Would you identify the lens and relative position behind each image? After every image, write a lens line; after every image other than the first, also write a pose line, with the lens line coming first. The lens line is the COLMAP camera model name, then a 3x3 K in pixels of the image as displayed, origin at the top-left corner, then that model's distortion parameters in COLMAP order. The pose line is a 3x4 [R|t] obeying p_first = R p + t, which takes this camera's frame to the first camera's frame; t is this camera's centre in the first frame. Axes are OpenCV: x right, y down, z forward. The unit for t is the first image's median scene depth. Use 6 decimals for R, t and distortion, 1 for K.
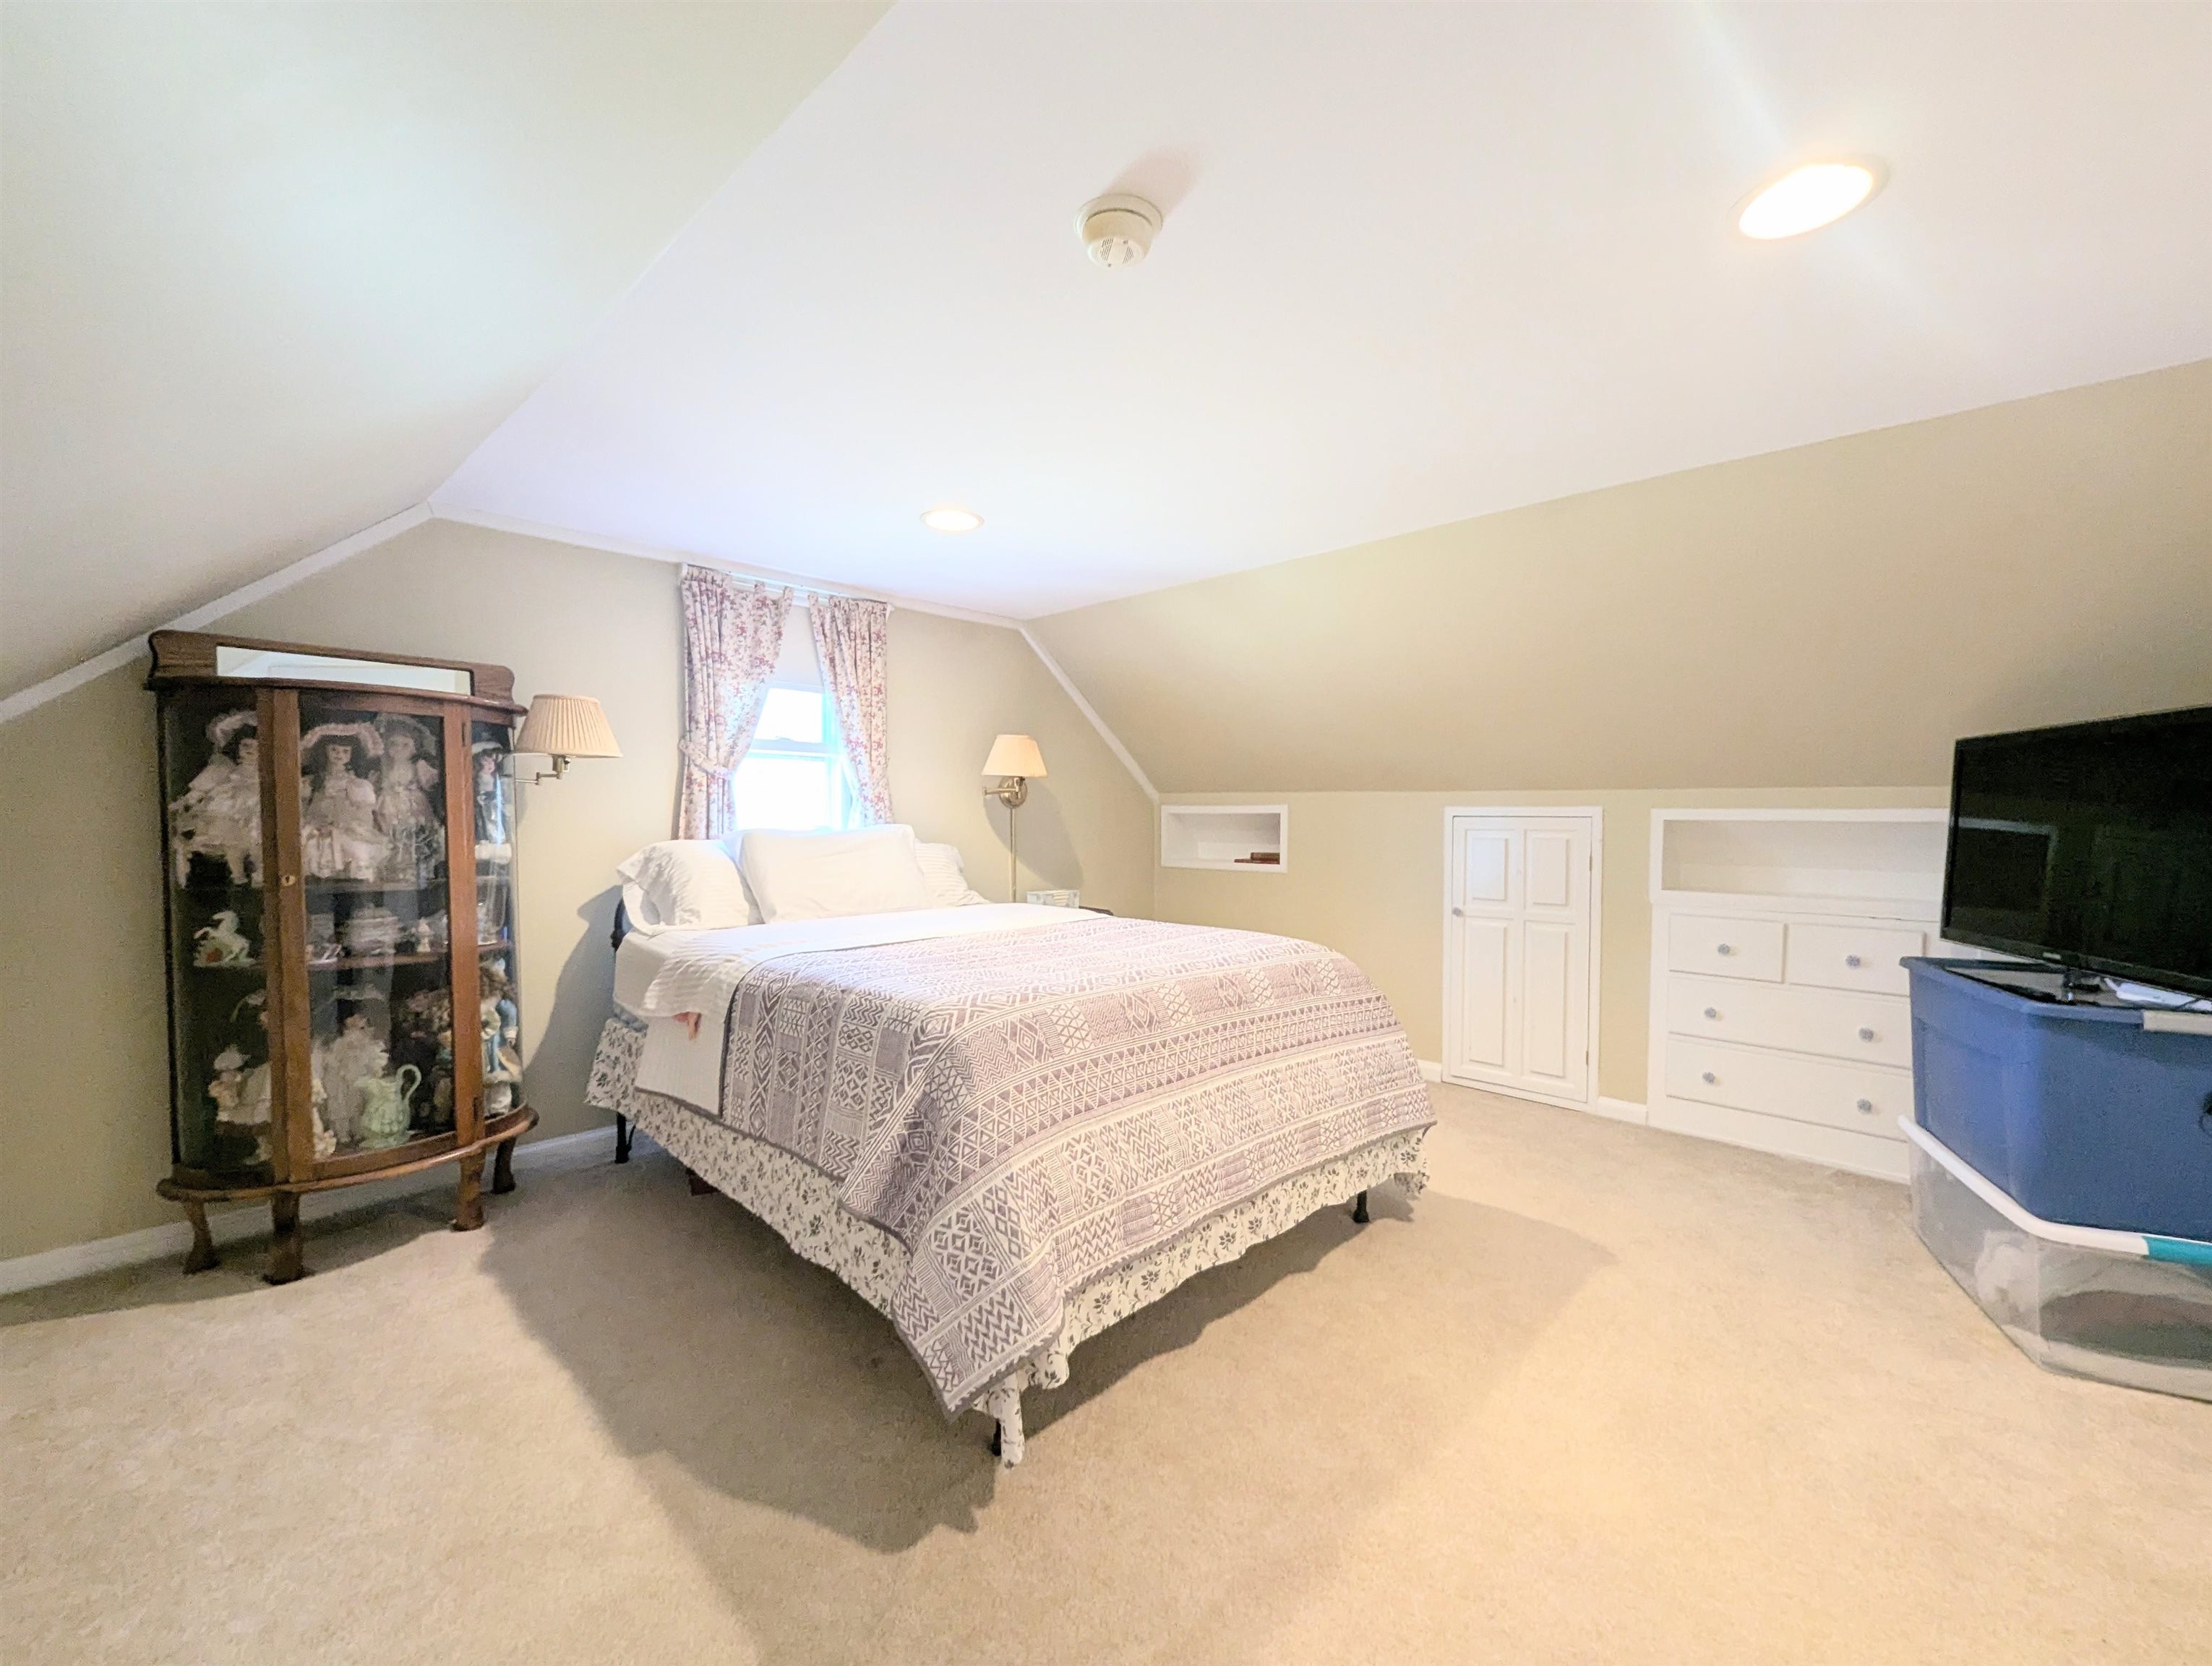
lens RADIAL K [[910.7, 0, 1098.9], [0, 910.7, 841.2], [0, 0, 1]] dist [0.000918, -0.000768]
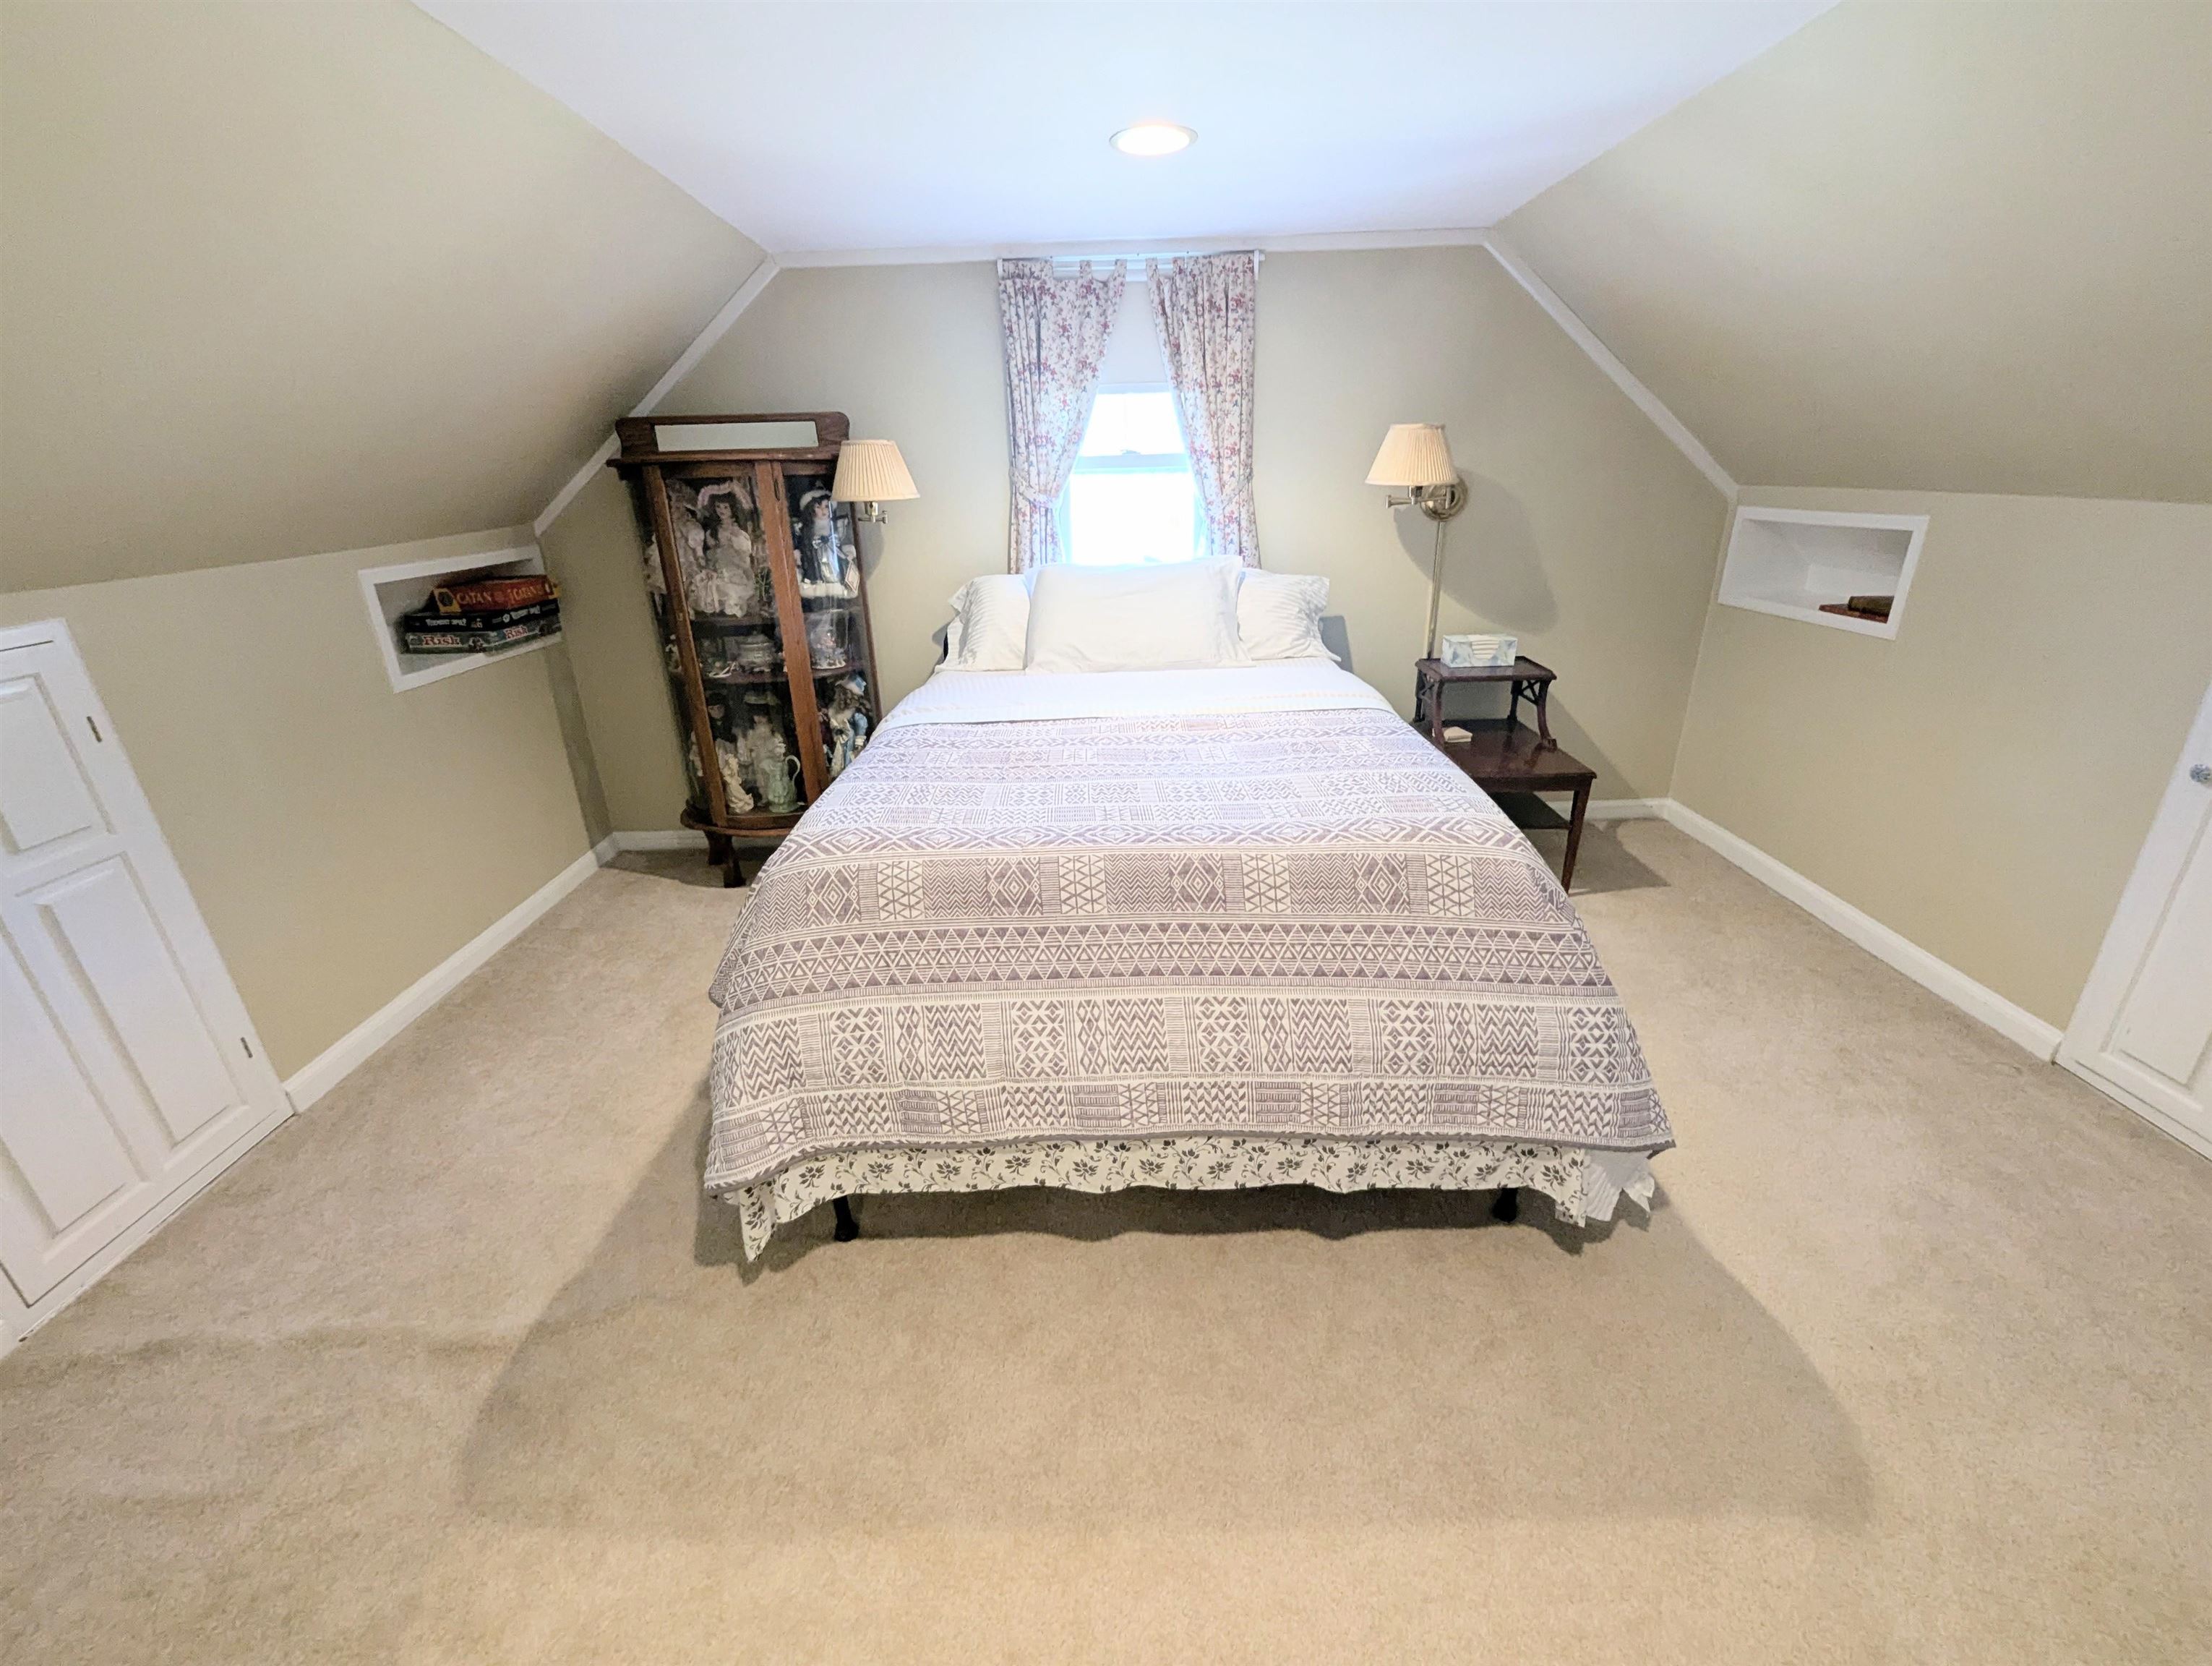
lens RADIAL K [[910.7, 0, 1105.5], [0, 910.7, 839.7], [0, 0, 1]] dist [0.000918, -0.000768]
pose [[0.706696, 0.240596, -0.665352, 0.502016], [0.013408, 0.935682, 0.352590, -0.107568], [0.707390, -0.258095, 0.658017, 0.430962]]
